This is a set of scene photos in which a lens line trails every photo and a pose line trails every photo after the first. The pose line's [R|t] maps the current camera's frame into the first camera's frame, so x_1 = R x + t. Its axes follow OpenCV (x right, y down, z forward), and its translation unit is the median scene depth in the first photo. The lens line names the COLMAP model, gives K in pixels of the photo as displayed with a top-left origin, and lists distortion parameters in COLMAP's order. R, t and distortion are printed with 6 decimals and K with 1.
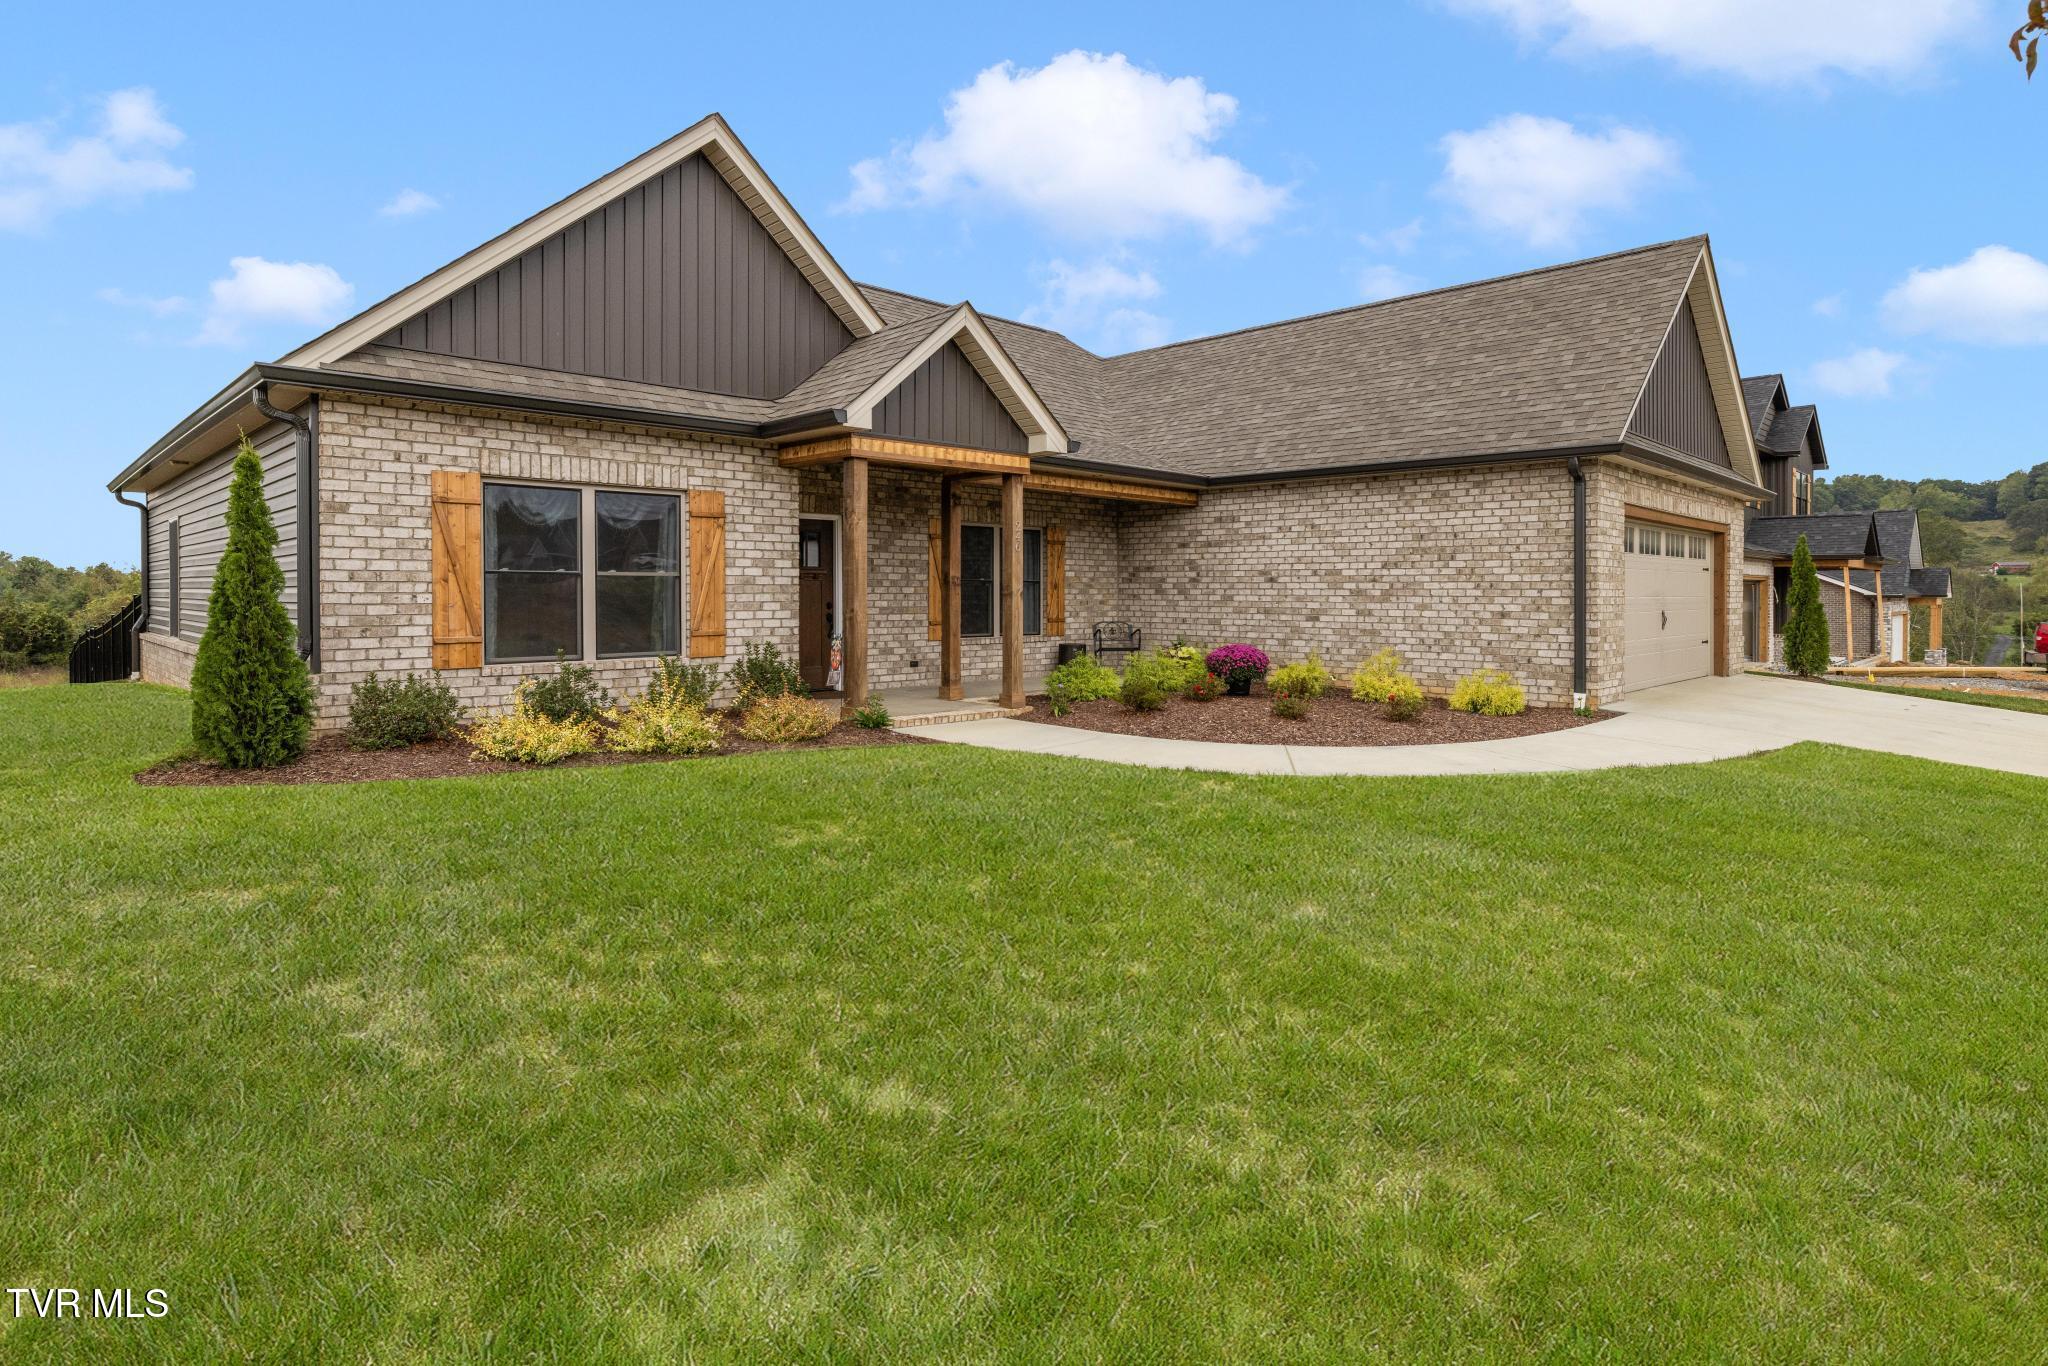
lens RADIAL K [[1065.0, 0, 1023.7], [0, 1065.0, 599.7], [0, 0, 1]] dist [-0.001990, -0.000166]
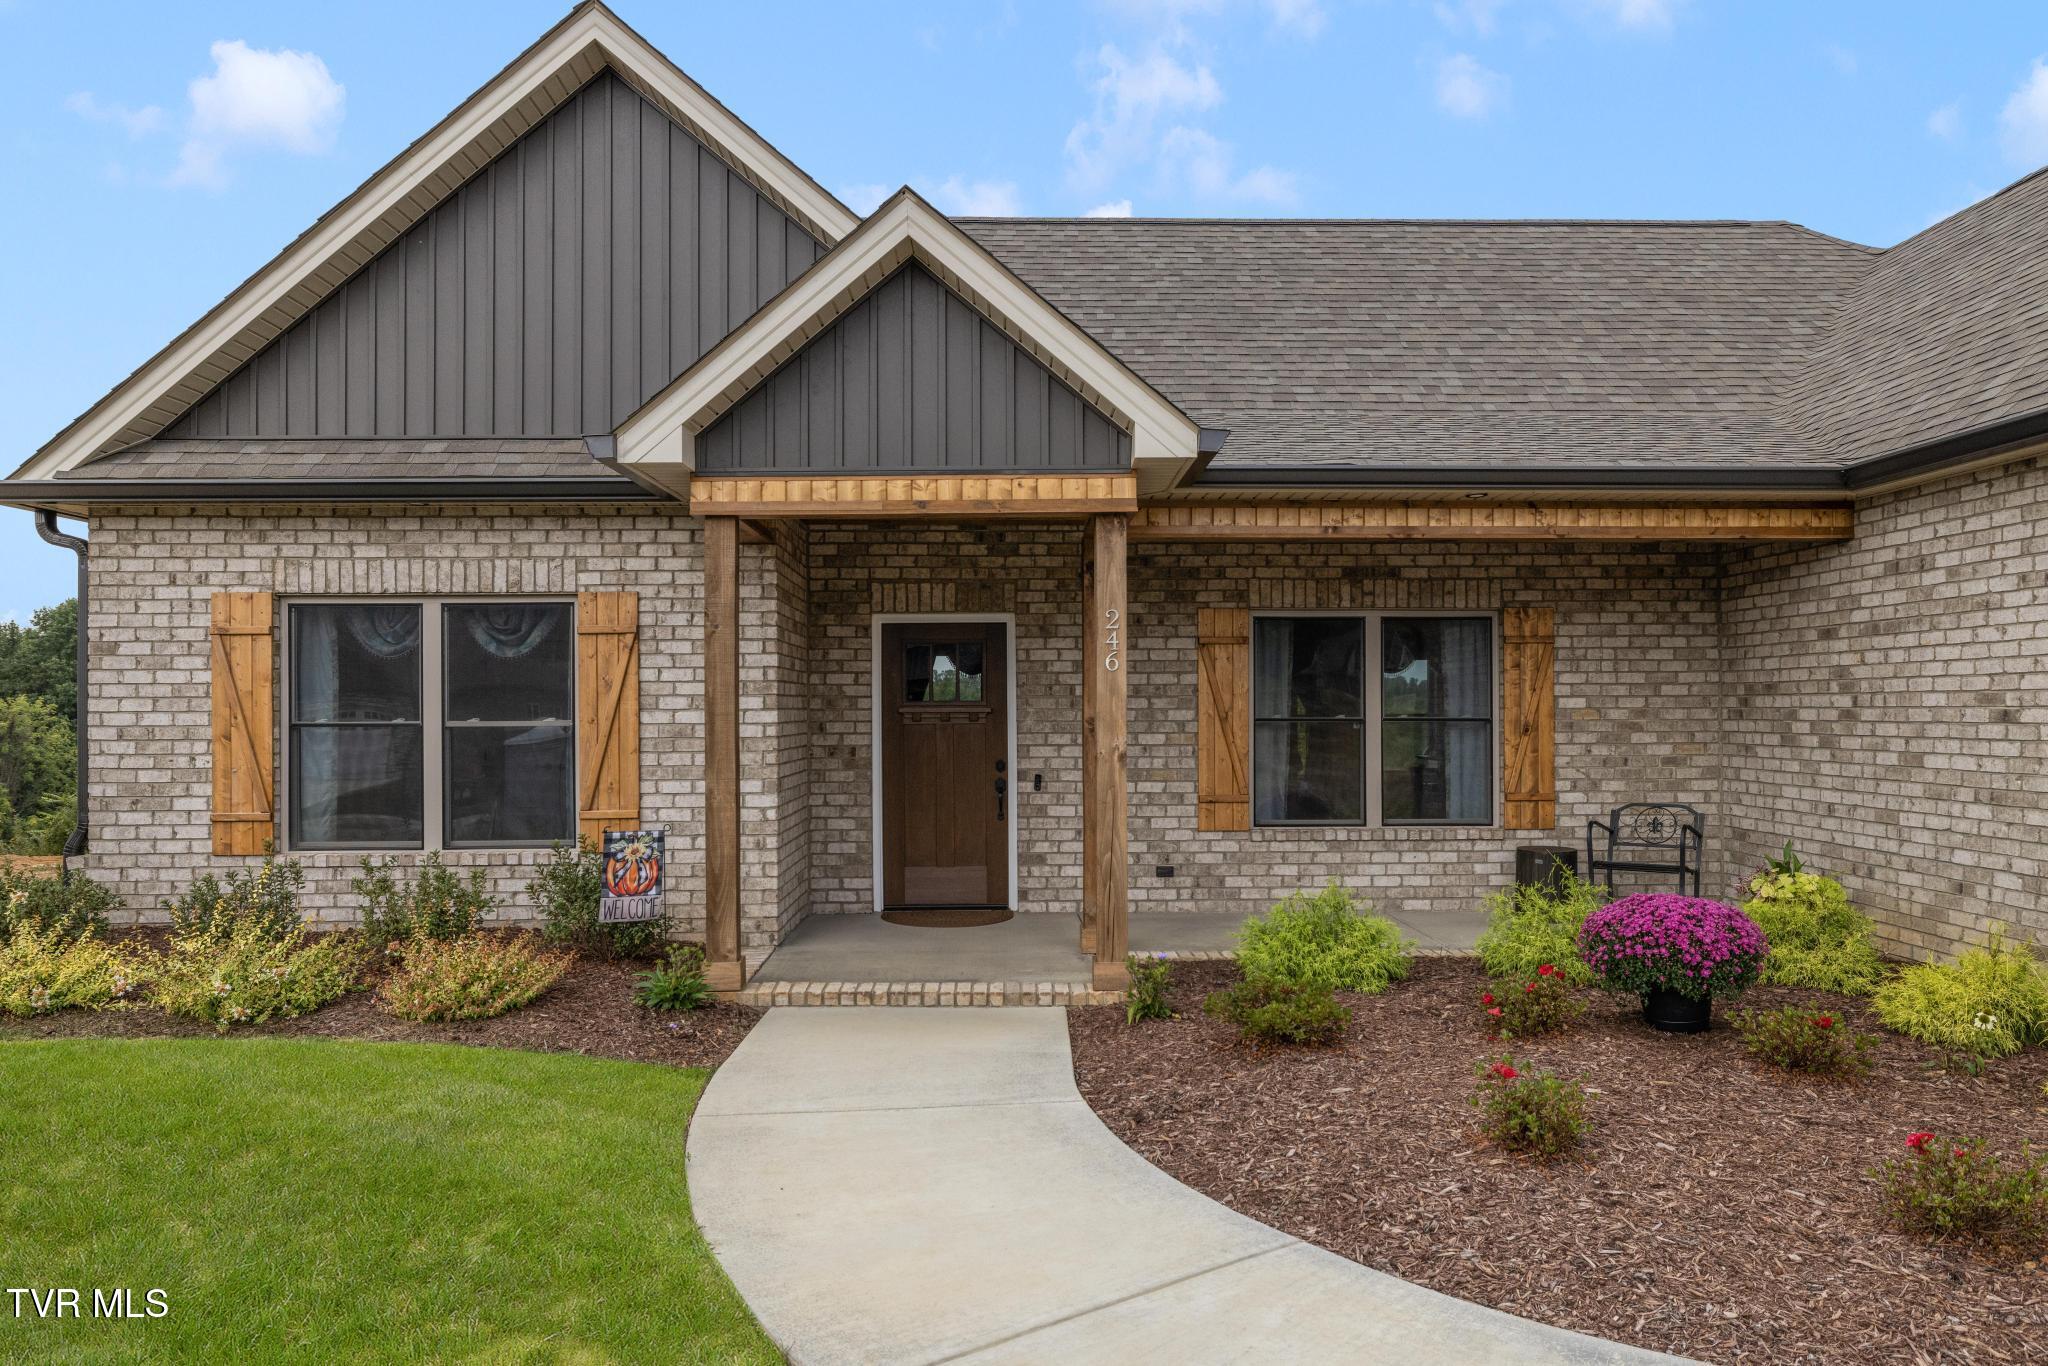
lens RADIAL K [[1344.3, 0, 1026.7], [0, 1344.3, 710.9], [0, 0, 1]] dist [0.001029, 0.000351]
pose [[0.723394, -0.005916, -0.690411, 0.450951], [0.000983, 0.999971, -0.007538, -0.025154], [0.690435, 0.004774, 0.723378, 0.601501]]
